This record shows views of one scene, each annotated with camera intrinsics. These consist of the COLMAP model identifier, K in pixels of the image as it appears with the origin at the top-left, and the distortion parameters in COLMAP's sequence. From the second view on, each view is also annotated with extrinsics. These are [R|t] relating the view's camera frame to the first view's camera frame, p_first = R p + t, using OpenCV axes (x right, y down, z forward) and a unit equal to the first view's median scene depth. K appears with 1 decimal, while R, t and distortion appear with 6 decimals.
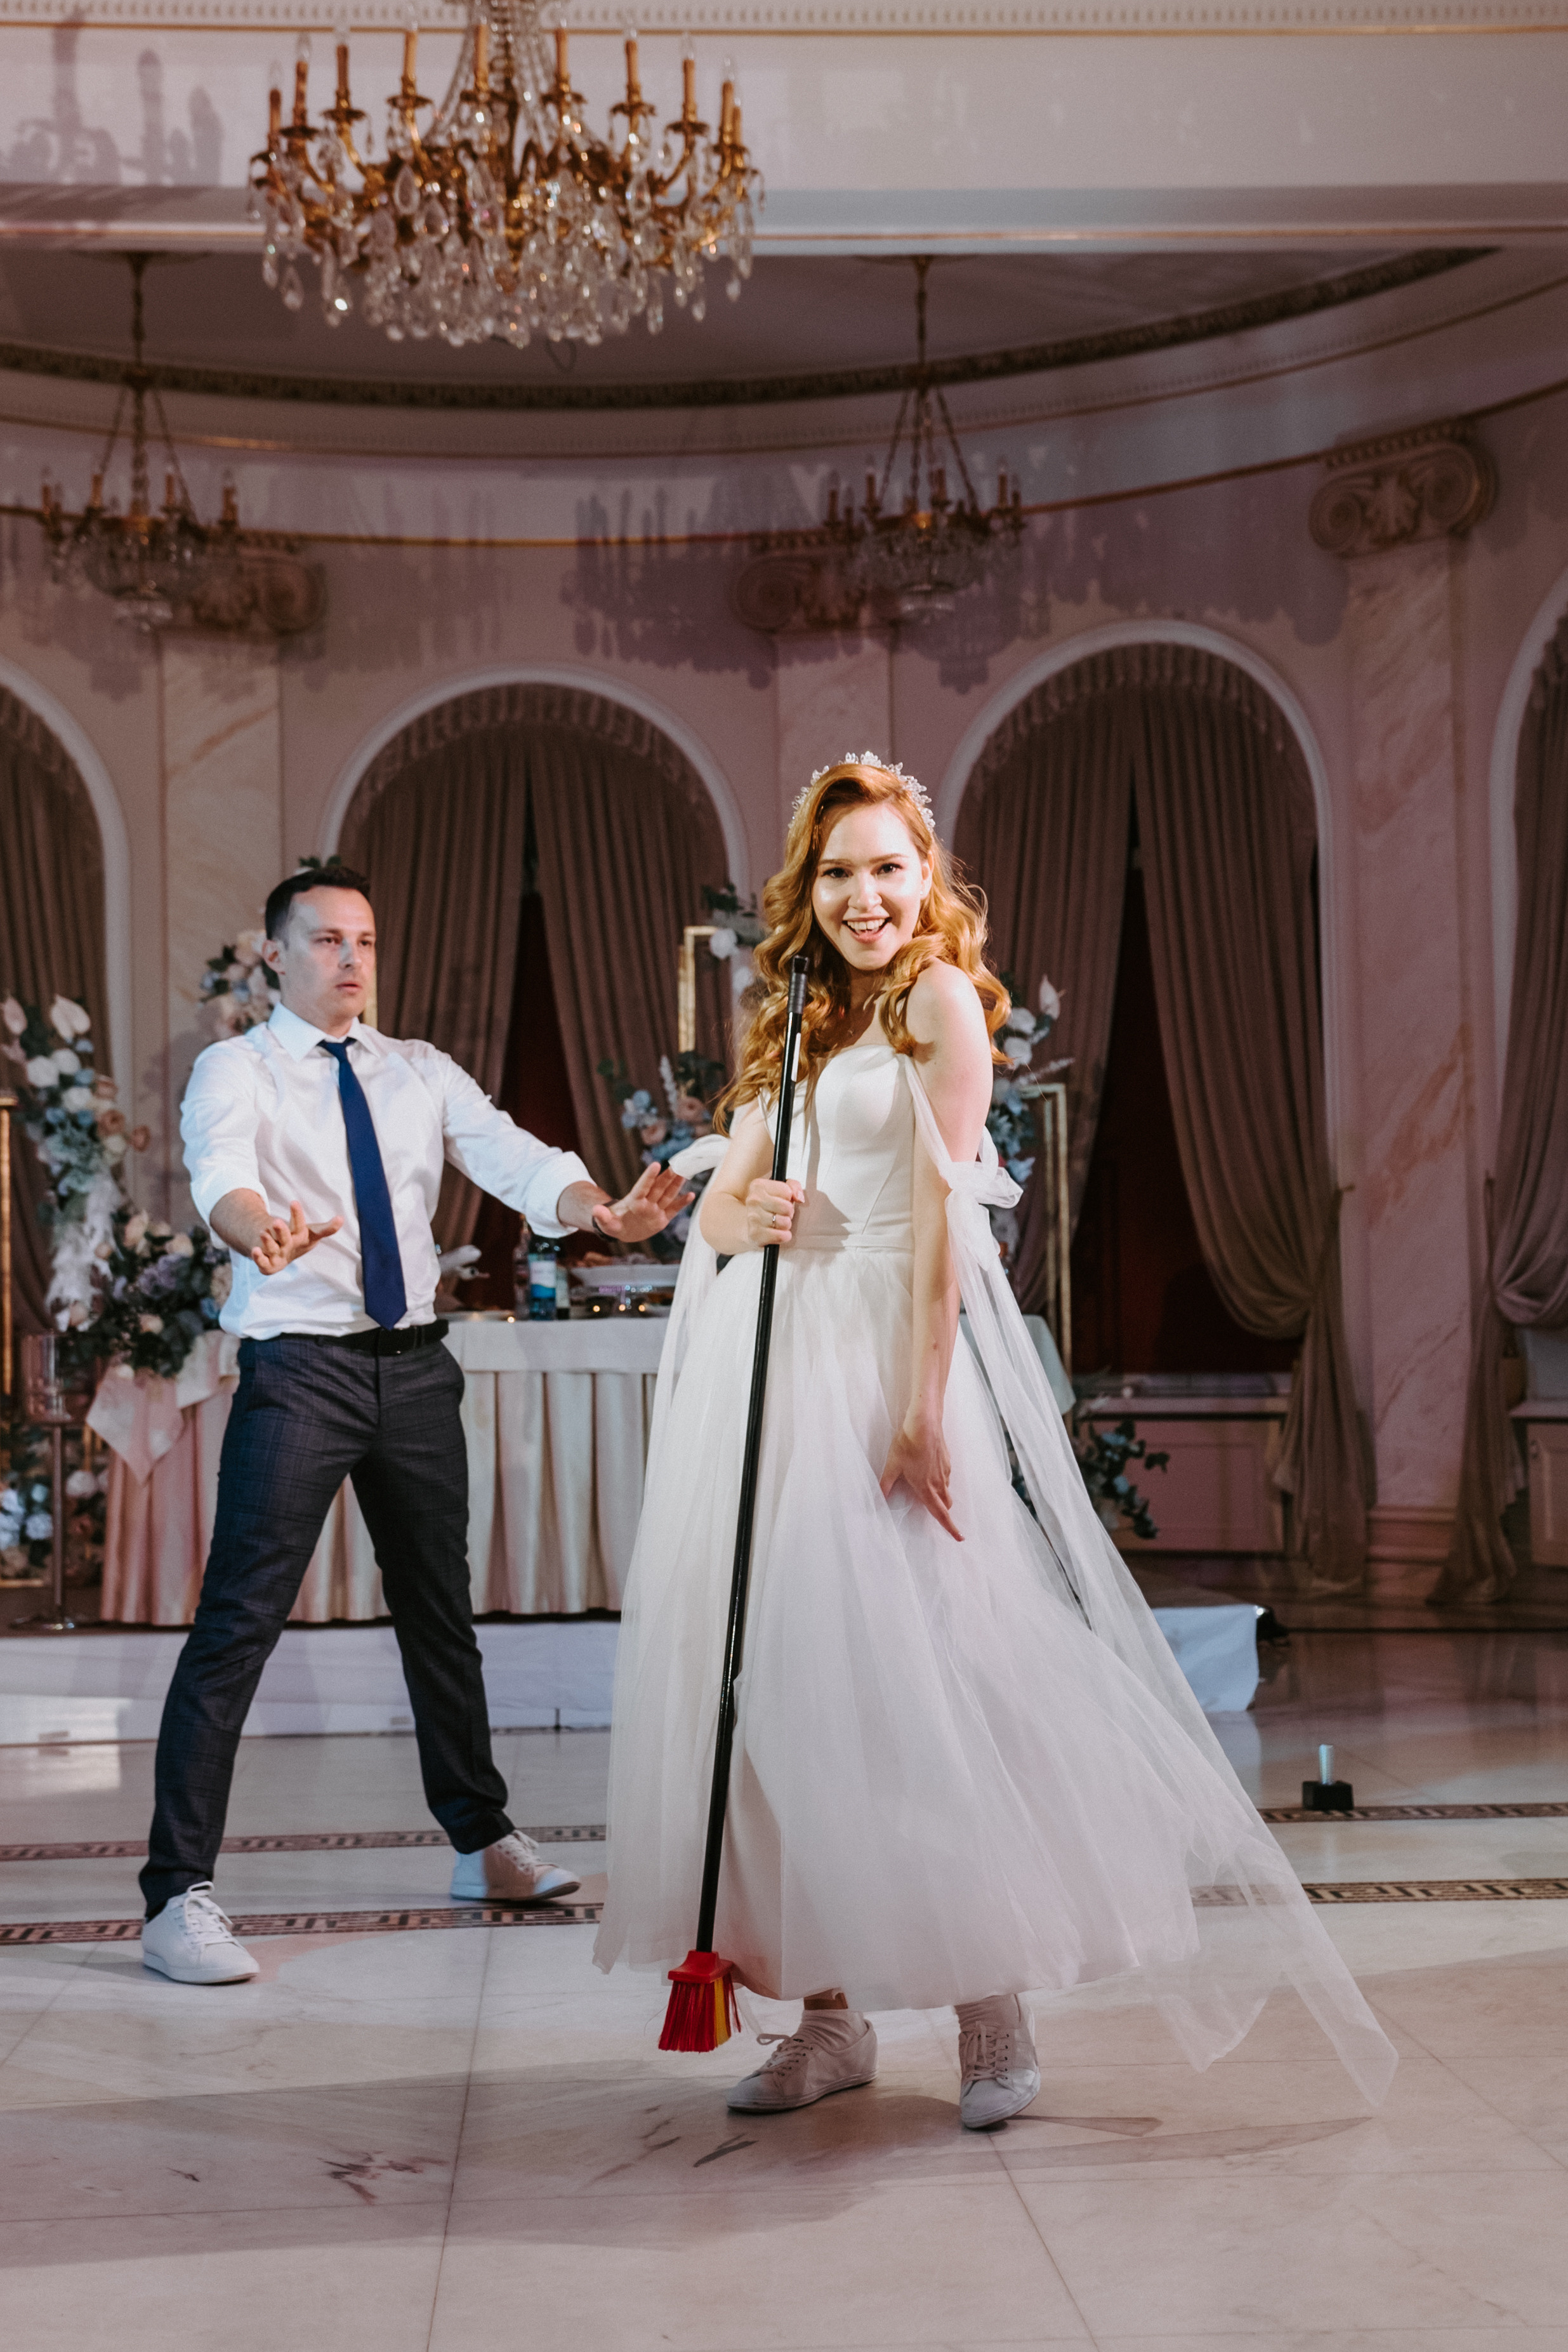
lens RADIAL K [[3592.5, 0, 796.9], [0, 3592.5, 1144.8], [0, 0, 1]] dist [0.099294, 0.106037]
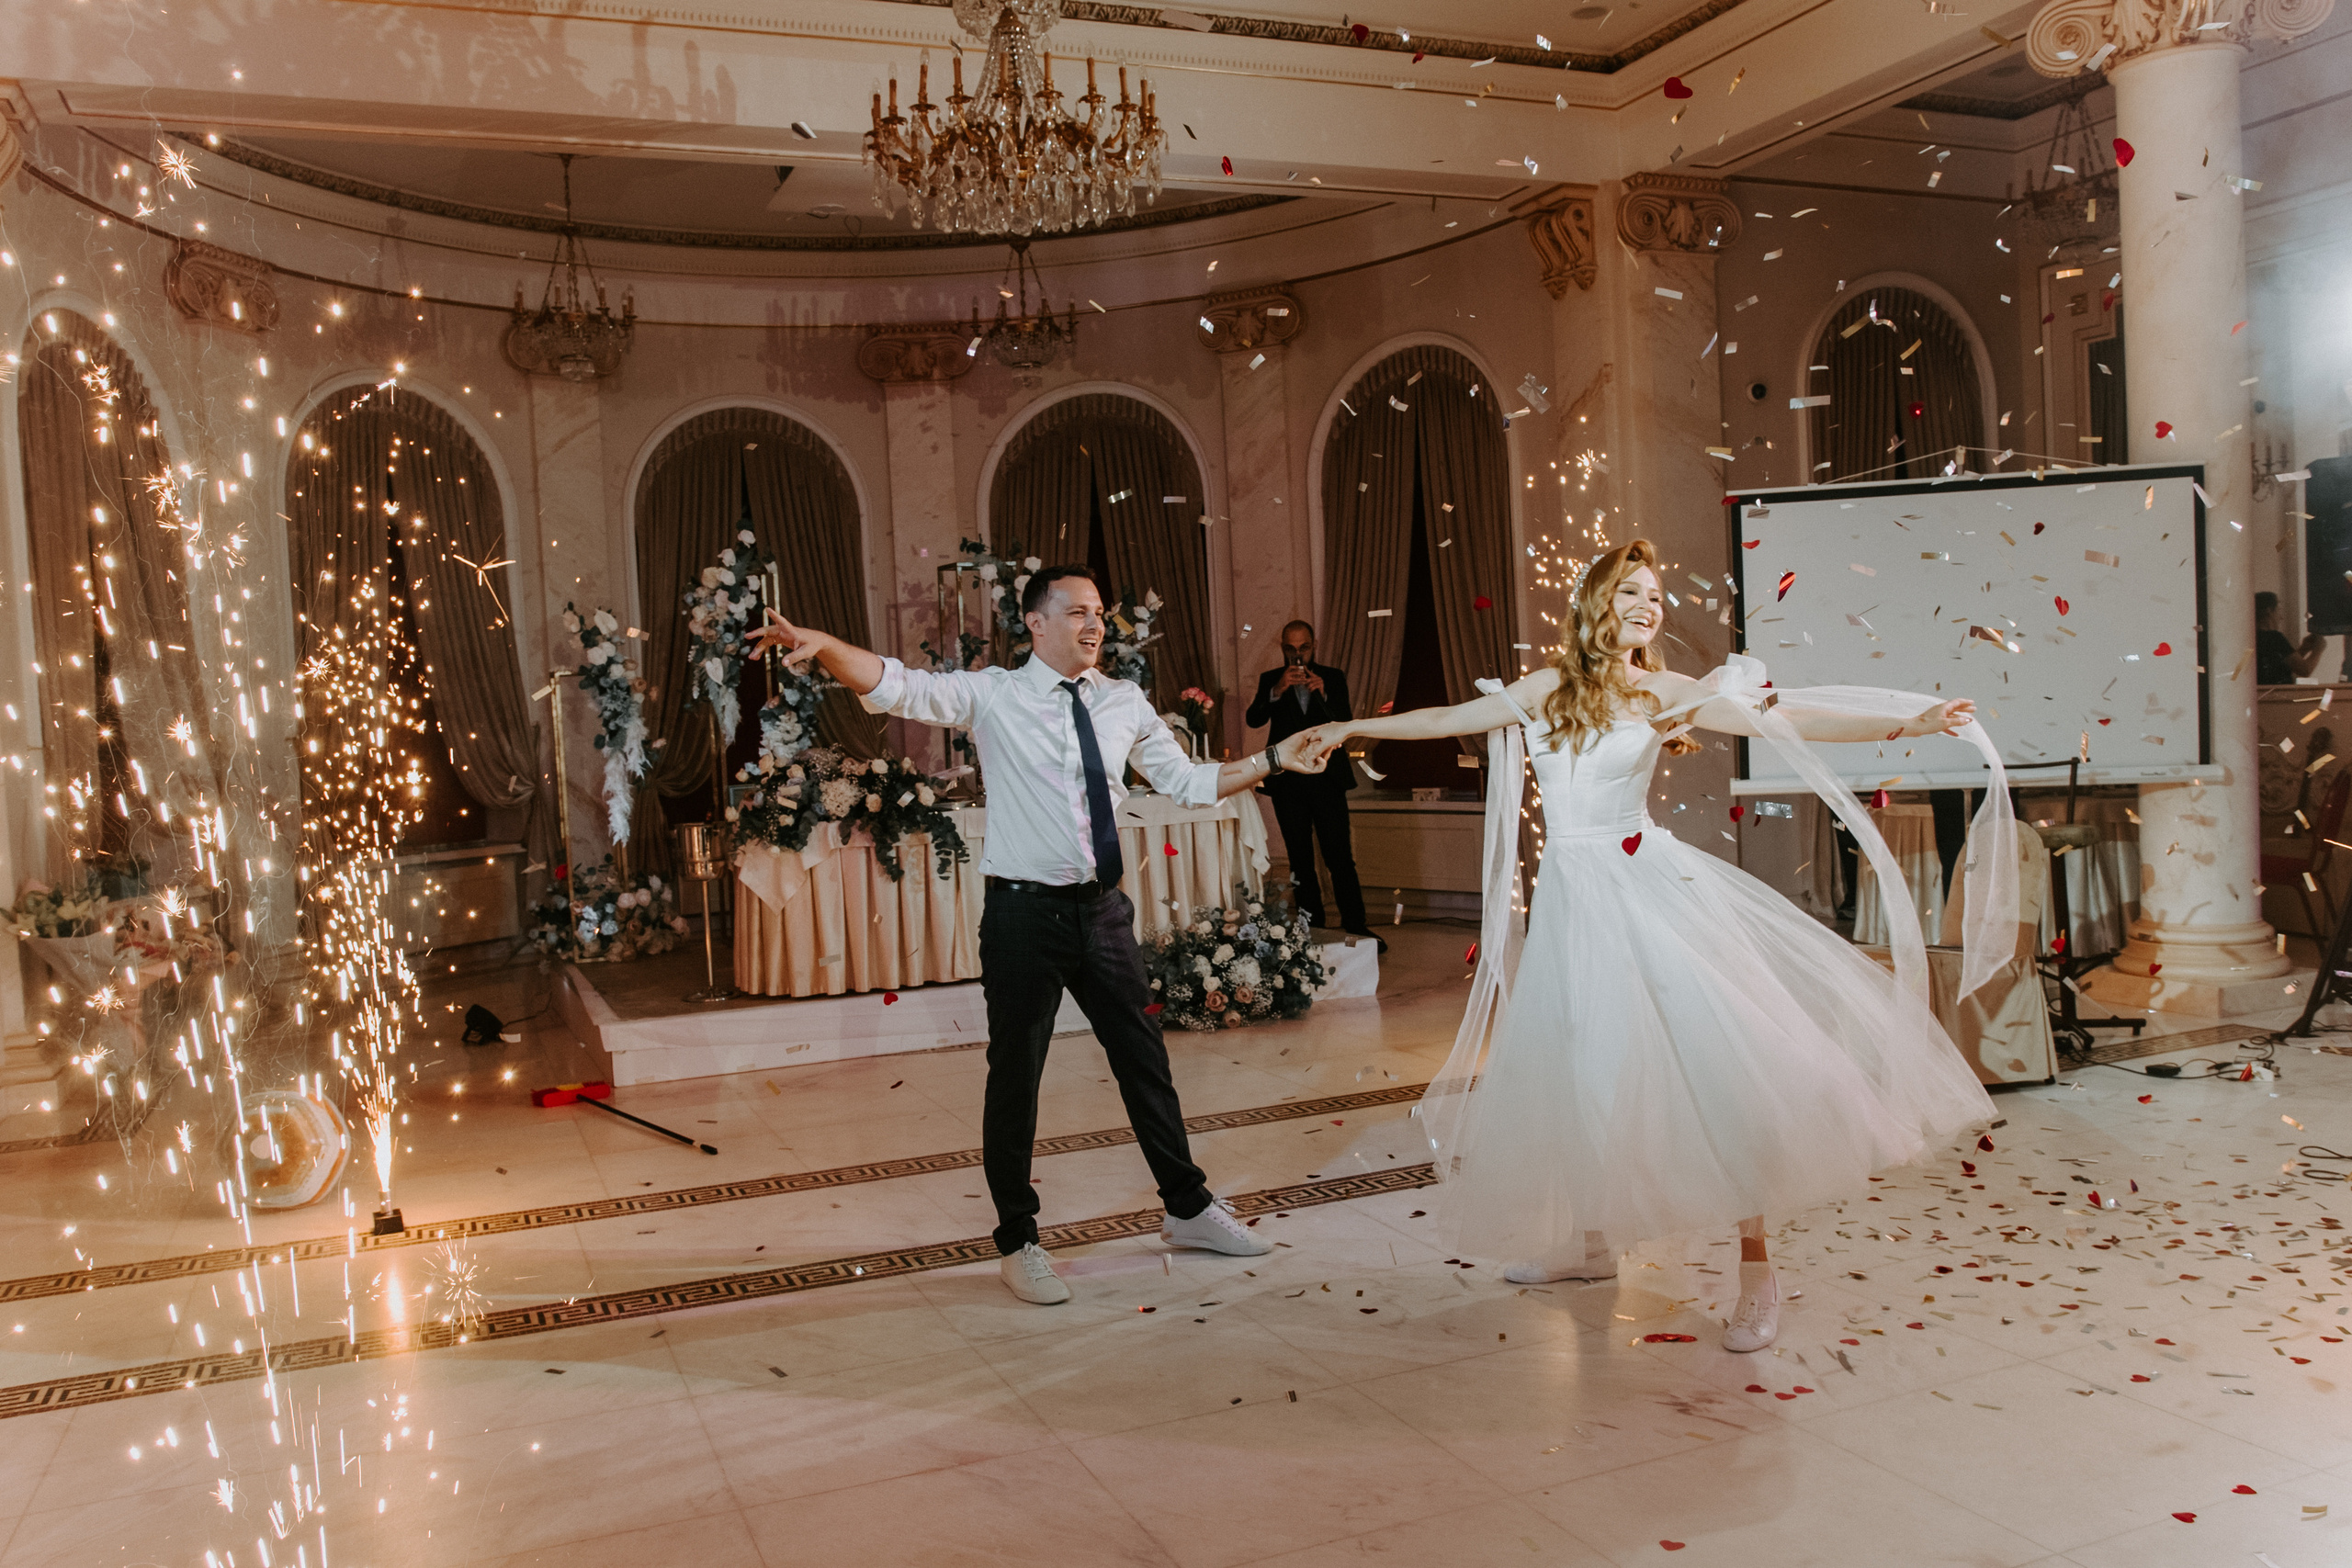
lens RADIAL K [[1853.1, 0, 1176.0], [0, 1853.1, 784.0], [0, 0, 1]] dist [-0.092046, 0.080445]
pose [[0.943389, -0.044253, 0.328724, -0.204404], [0.014703, 0.995665, 0.091844, -0.030222], [-0.331363, -0.081811, 0.939950, 0.099080]]
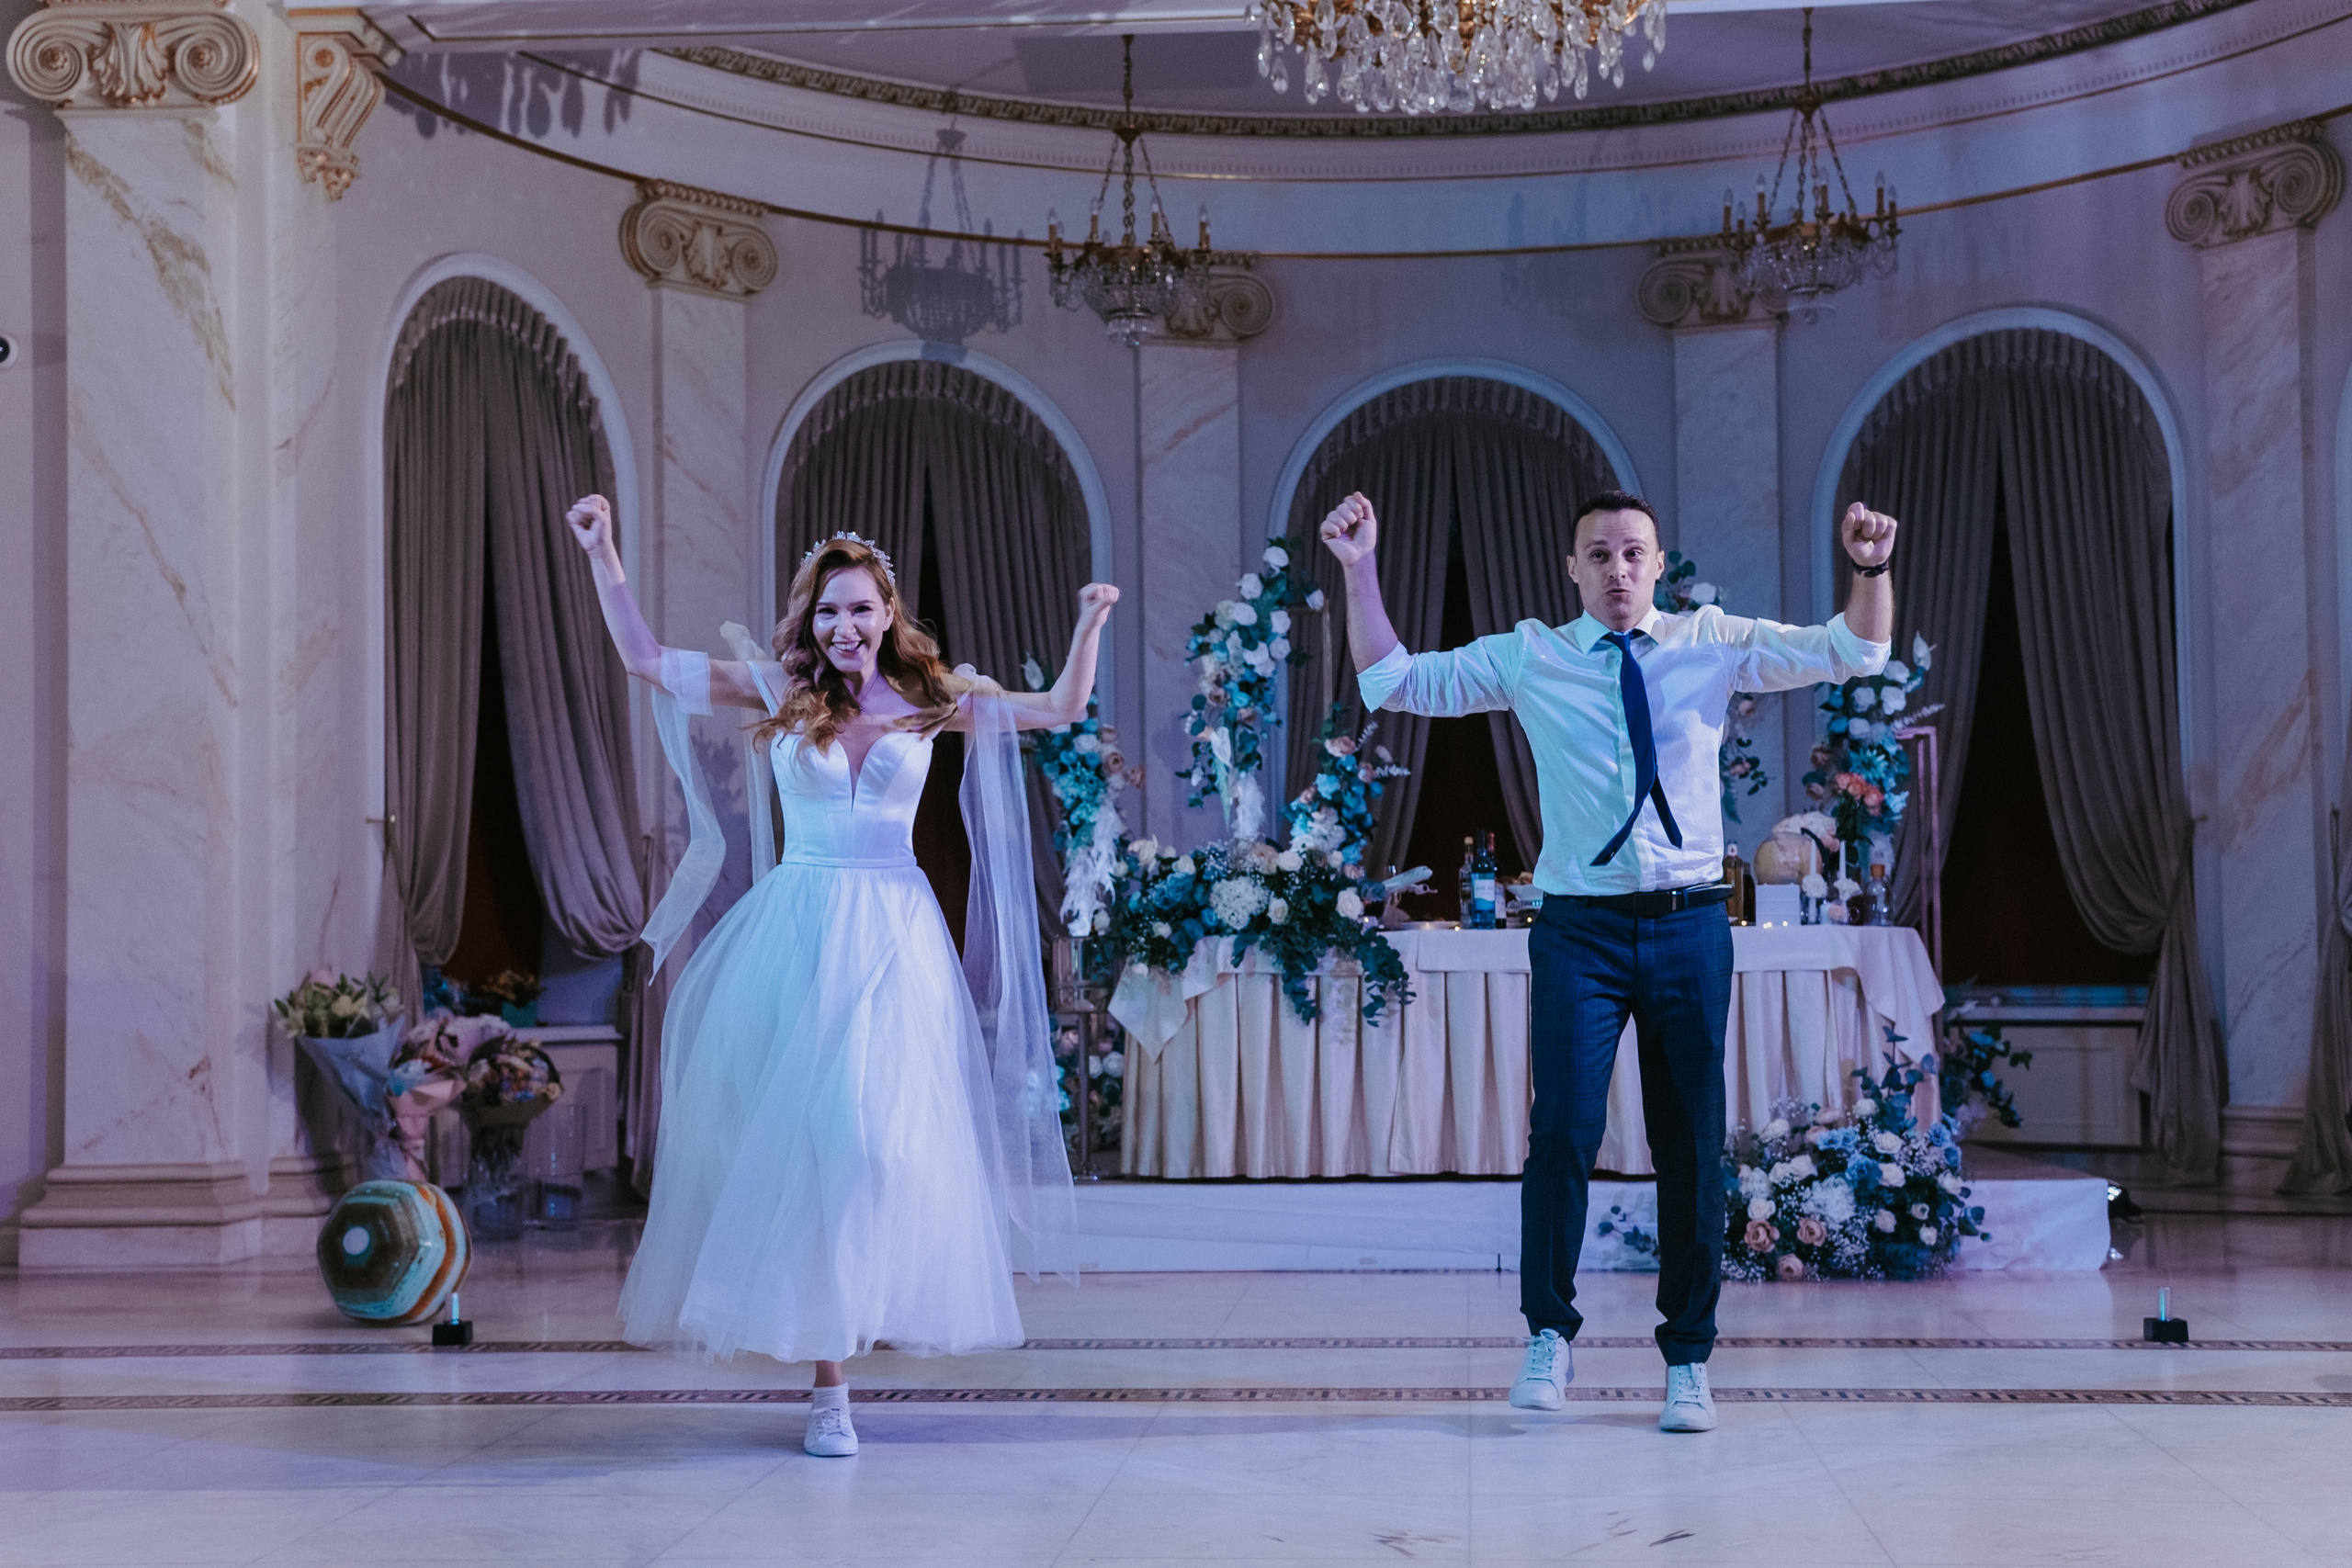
lens RADIAL K [[3383.5, 0, 1176.0], [0, 3383.5, 784.0], [0, 0, 1]] dist [0.087337, 0.189953]
pose [[0.989257, -0.001910, -0.146172, -0.005500], [0.002132, 0.999997, 0.001360, -0.000690], [0.146169, -0.001657, 0.989258, -0.089315]]
